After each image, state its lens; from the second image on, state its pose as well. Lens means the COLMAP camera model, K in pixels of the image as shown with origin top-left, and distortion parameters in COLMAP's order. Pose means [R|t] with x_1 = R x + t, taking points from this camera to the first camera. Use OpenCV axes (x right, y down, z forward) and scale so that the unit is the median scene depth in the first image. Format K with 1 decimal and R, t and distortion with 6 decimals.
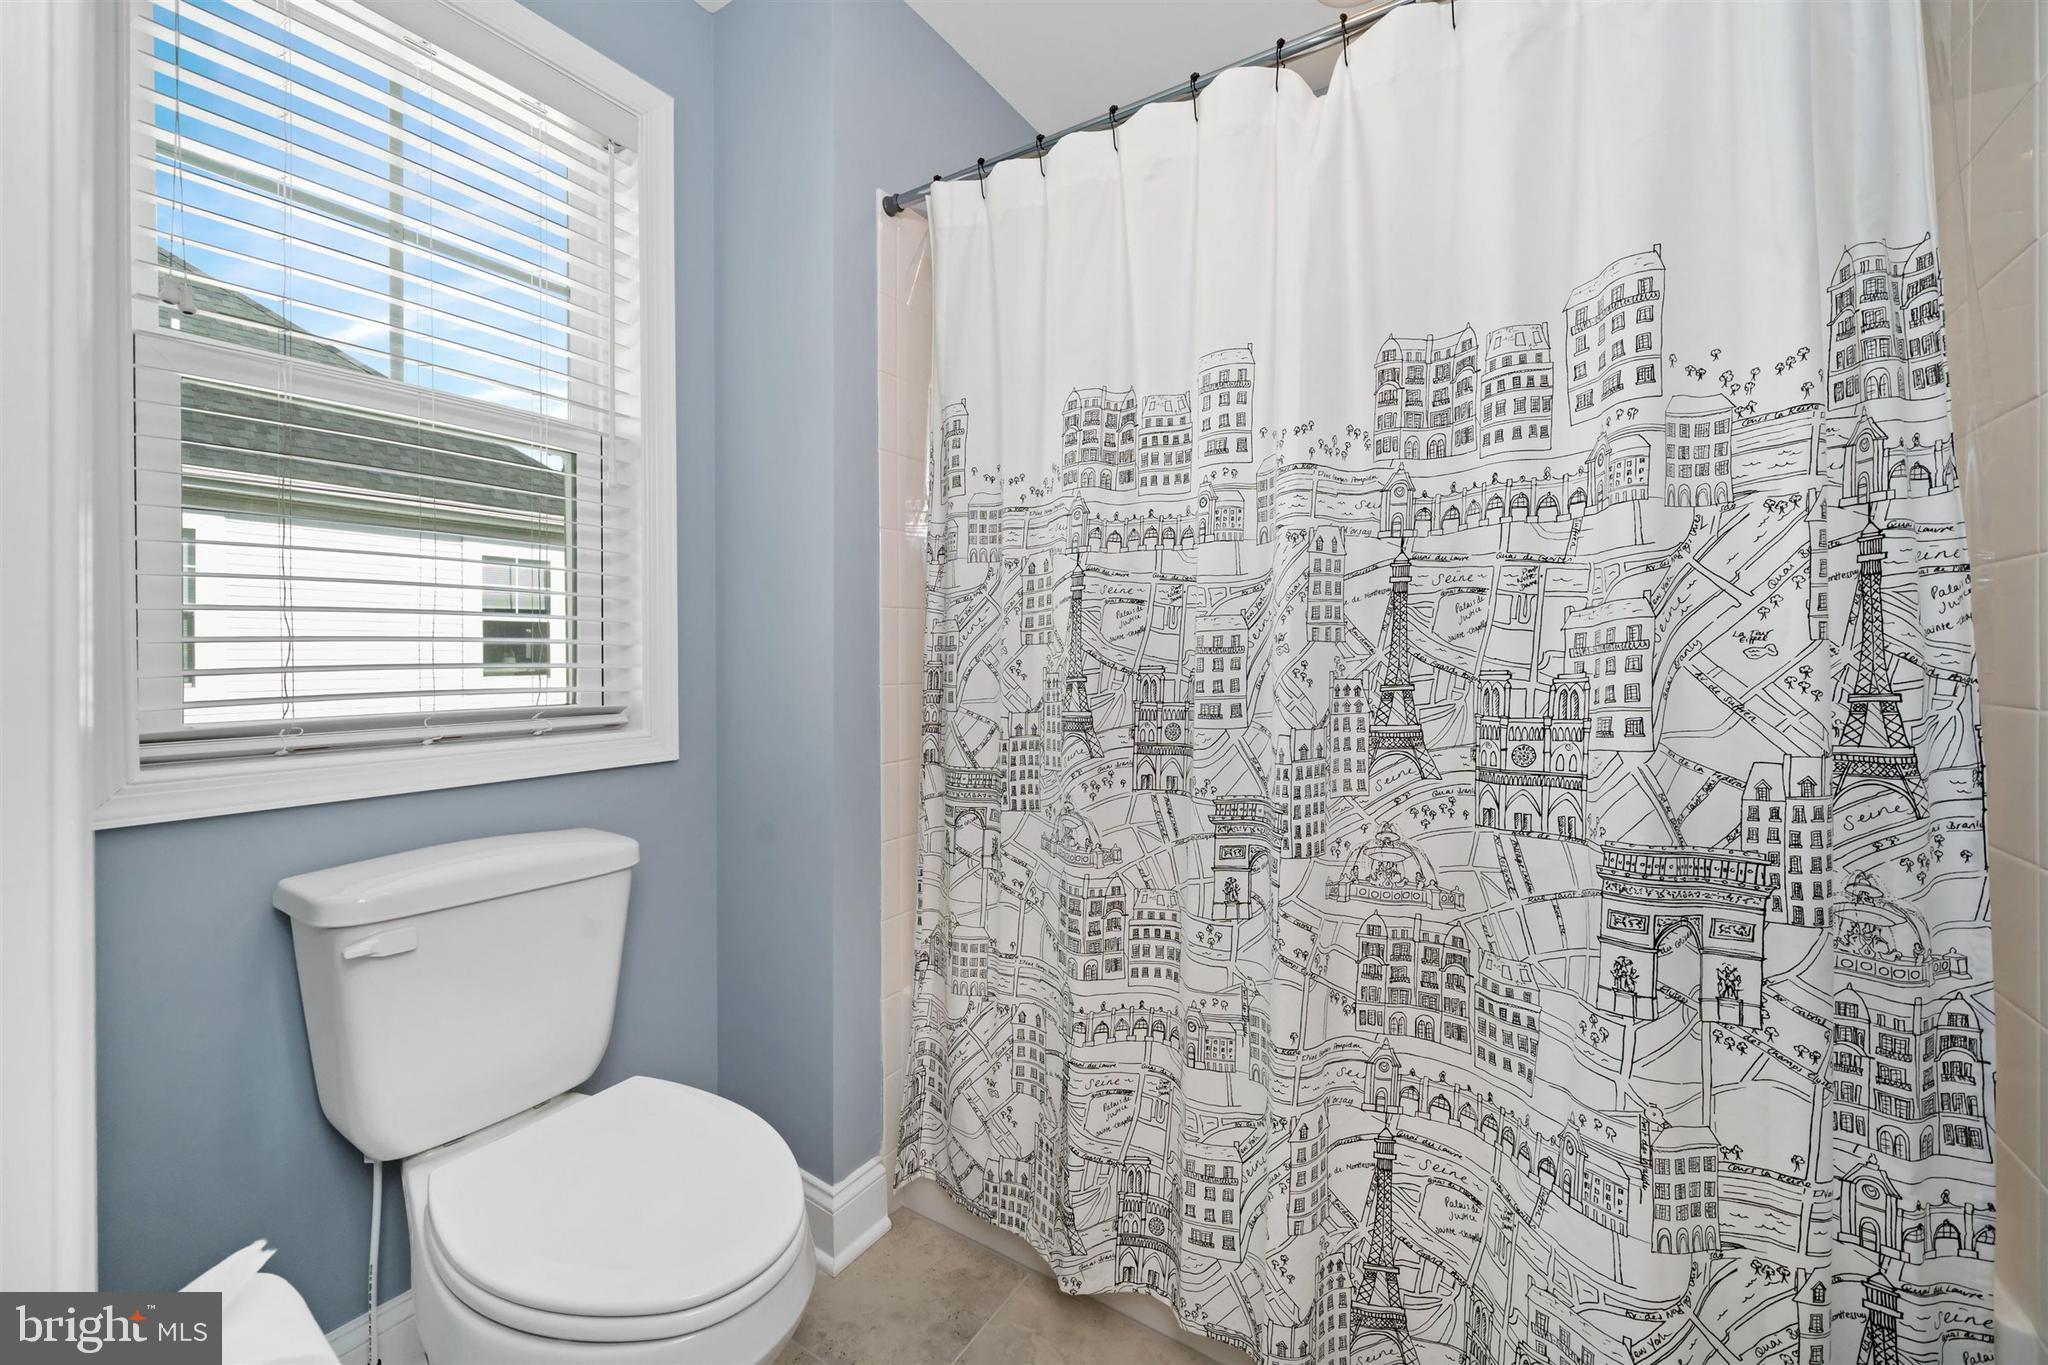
lens RADIAL K [[768.6, 0, 1019.0], [0, 768.6, 666.2], [0, 0, 1]] dist [-0.000595, -0.000031]
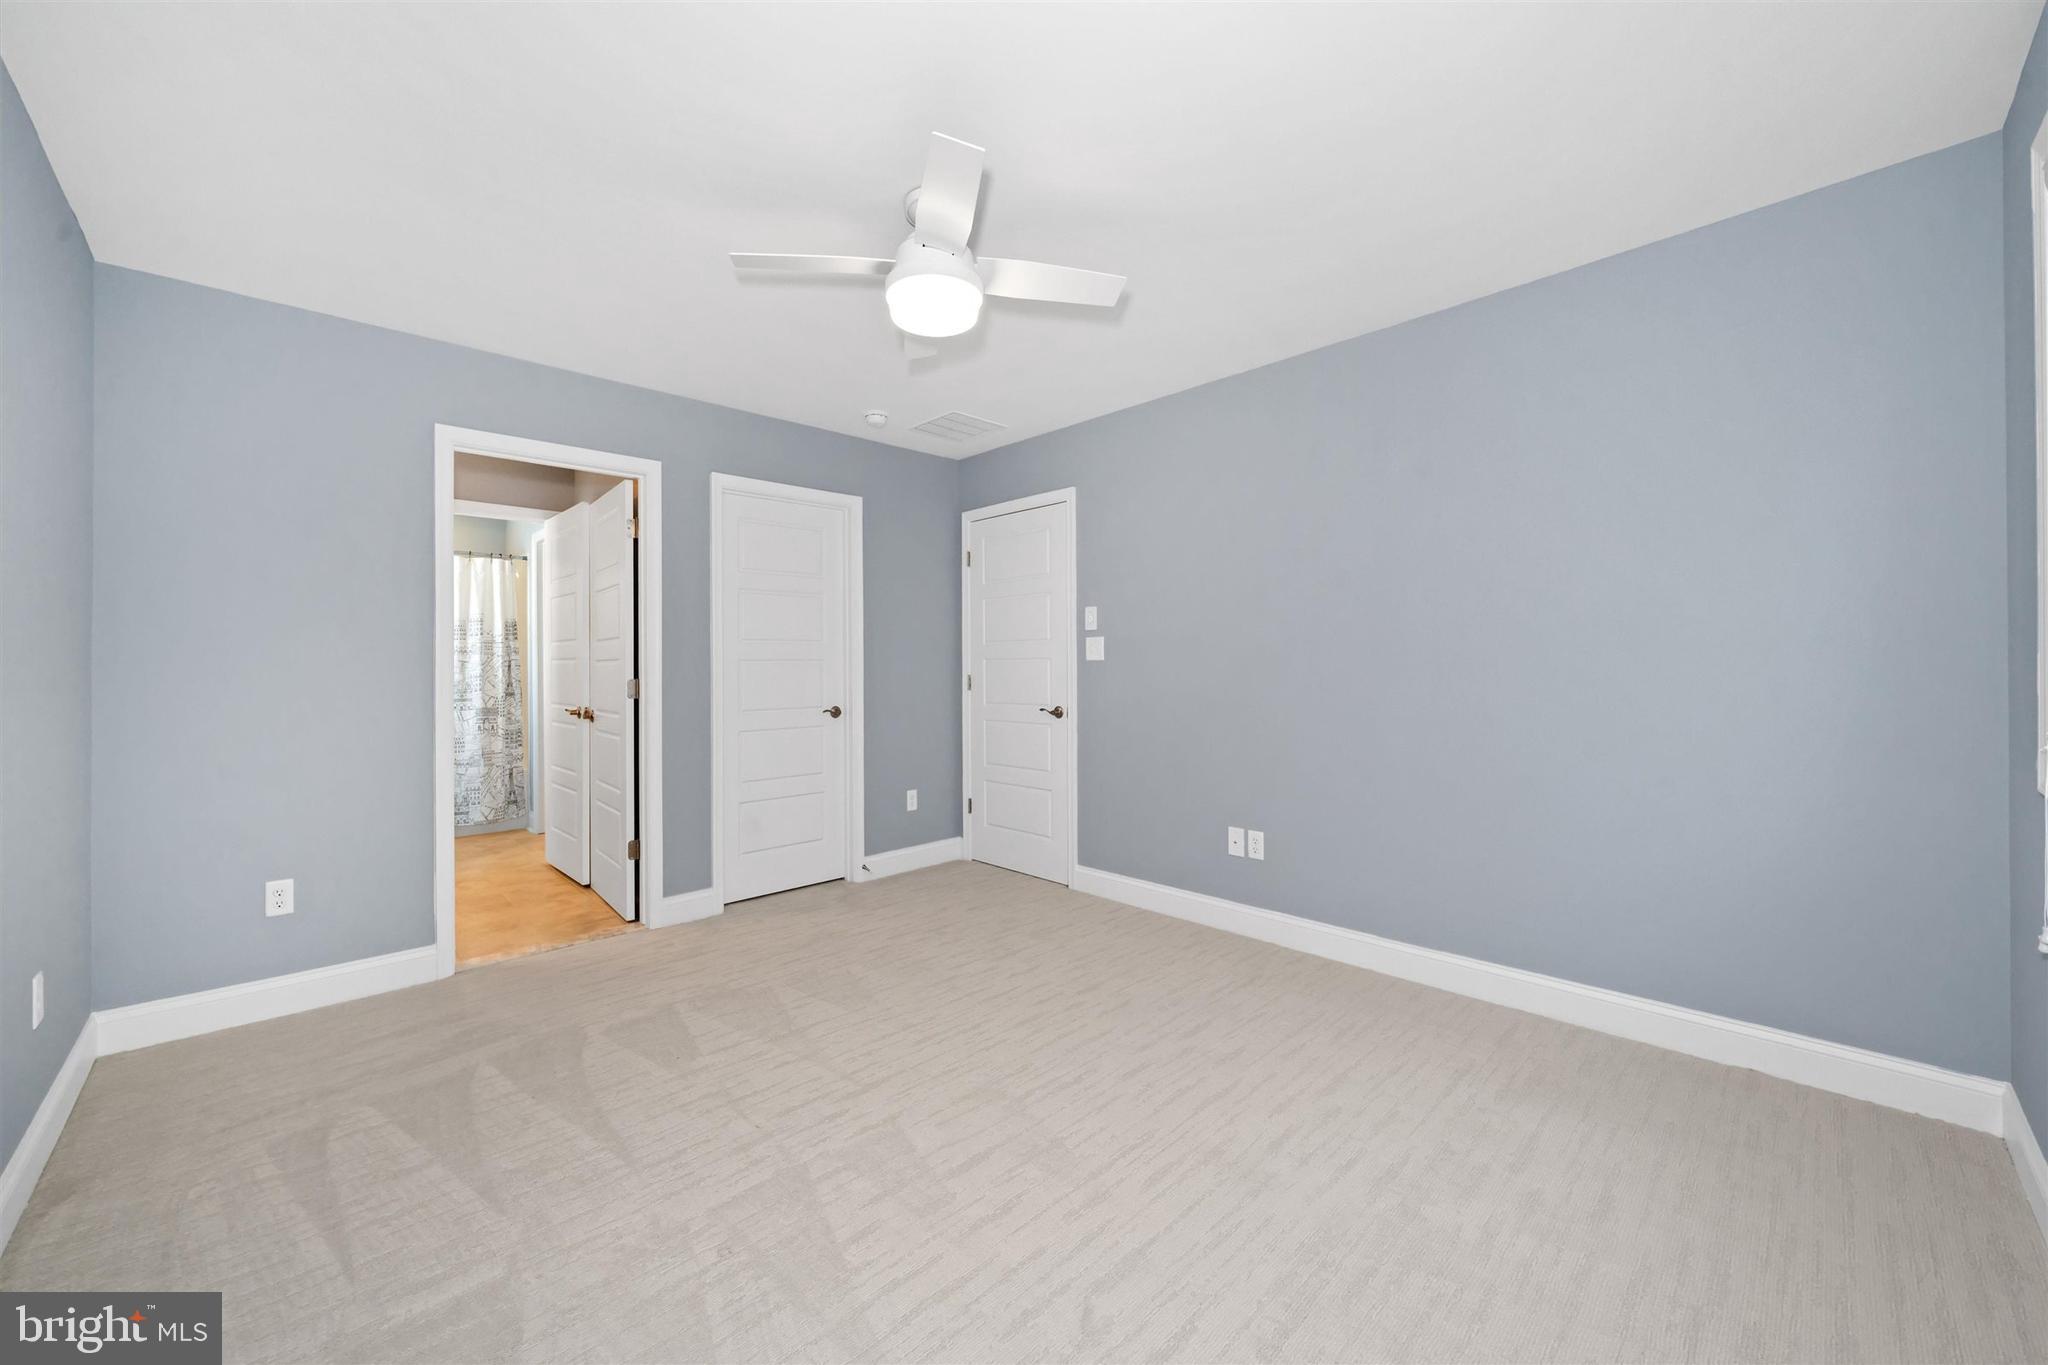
lens RADIAL K [[768.6, 0, 1019.0], [0, 768.6, 666.2], [0, 0, 1]] dist [-0.000595, -0.000031]
pose [[0.178091, 0.006990, 0.983989, -5.001264], [0.016008, 0.999822, -0.009999, 0.014959], [-0.983884, 0.017532, 0.177948, -4.858691]]
